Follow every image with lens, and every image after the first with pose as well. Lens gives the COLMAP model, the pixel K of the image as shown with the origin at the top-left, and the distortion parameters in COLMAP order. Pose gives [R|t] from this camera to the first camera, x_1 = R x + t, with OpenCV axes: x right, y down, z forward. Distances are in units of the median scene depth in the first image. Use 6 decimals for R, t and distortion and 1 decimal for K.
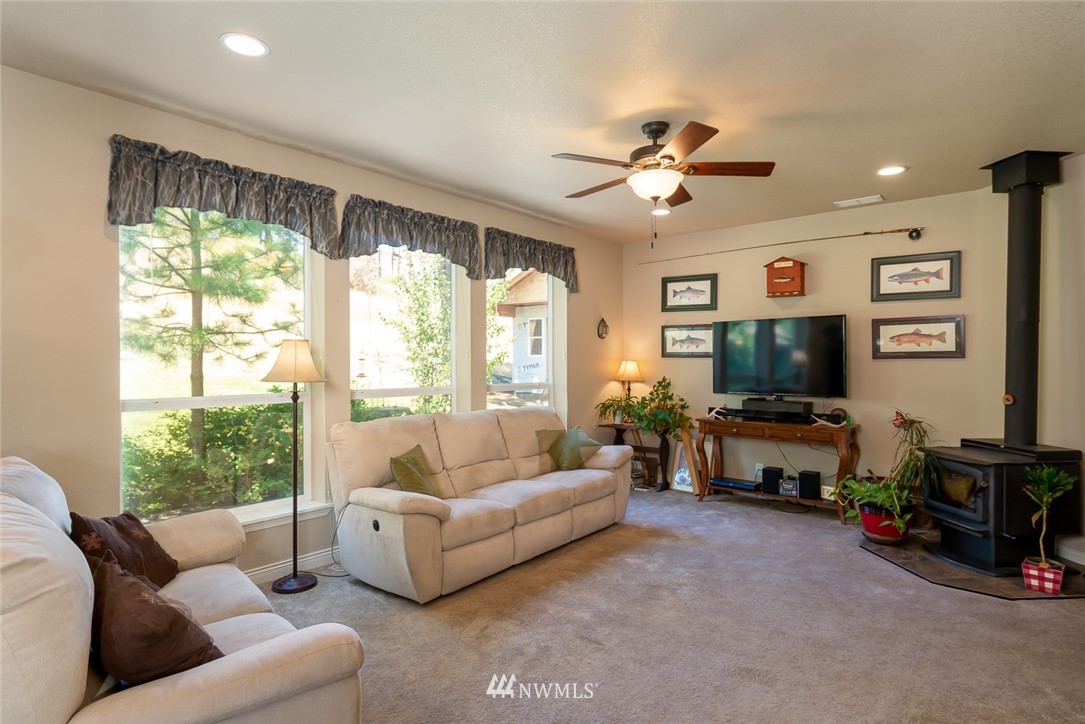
lens RADIAL K [[583.4, 0, 540.7], [0, 583.4, 359.9], [0, 0, 1]] dist [0.004151, 0.005746]
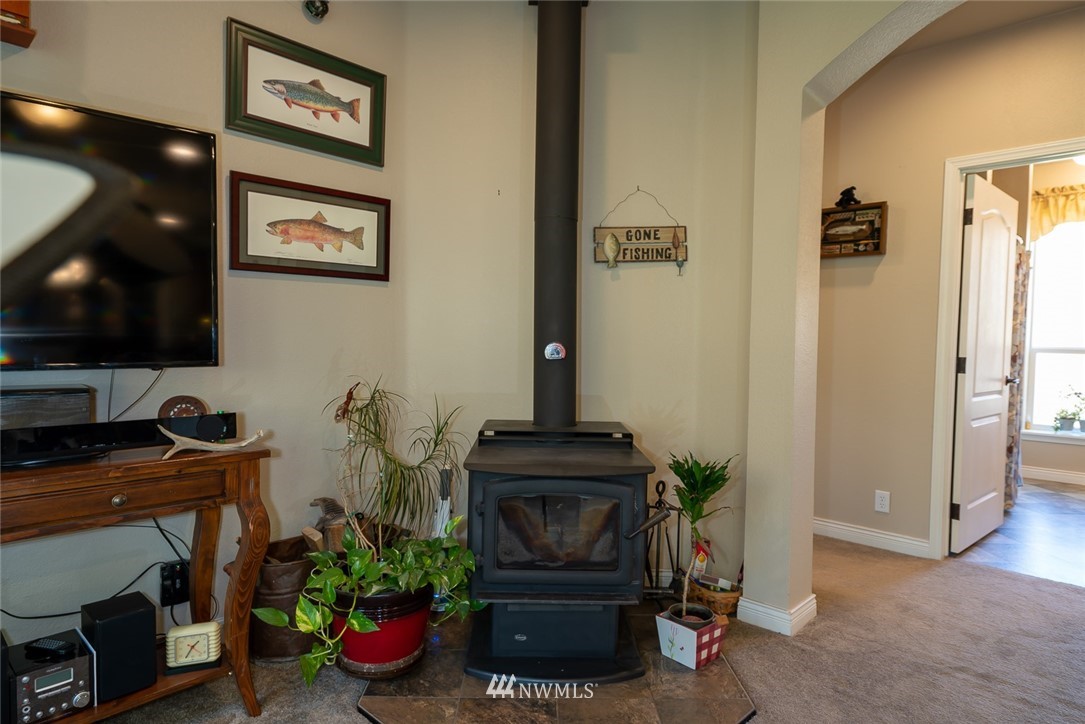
lens RADIAL K [[637.6, 0, 543.0], [0, 637.6, 362.2], [0, 0, 1]] dist [-0.005027, -0.002602]
pose [[0.073622, -0.026976, 0.996921, 0.144351], [-0.010308, 0.999560, 0.027808, 0.049946], [-0.997233, -0.012324, 0.073311, 0.776728]]
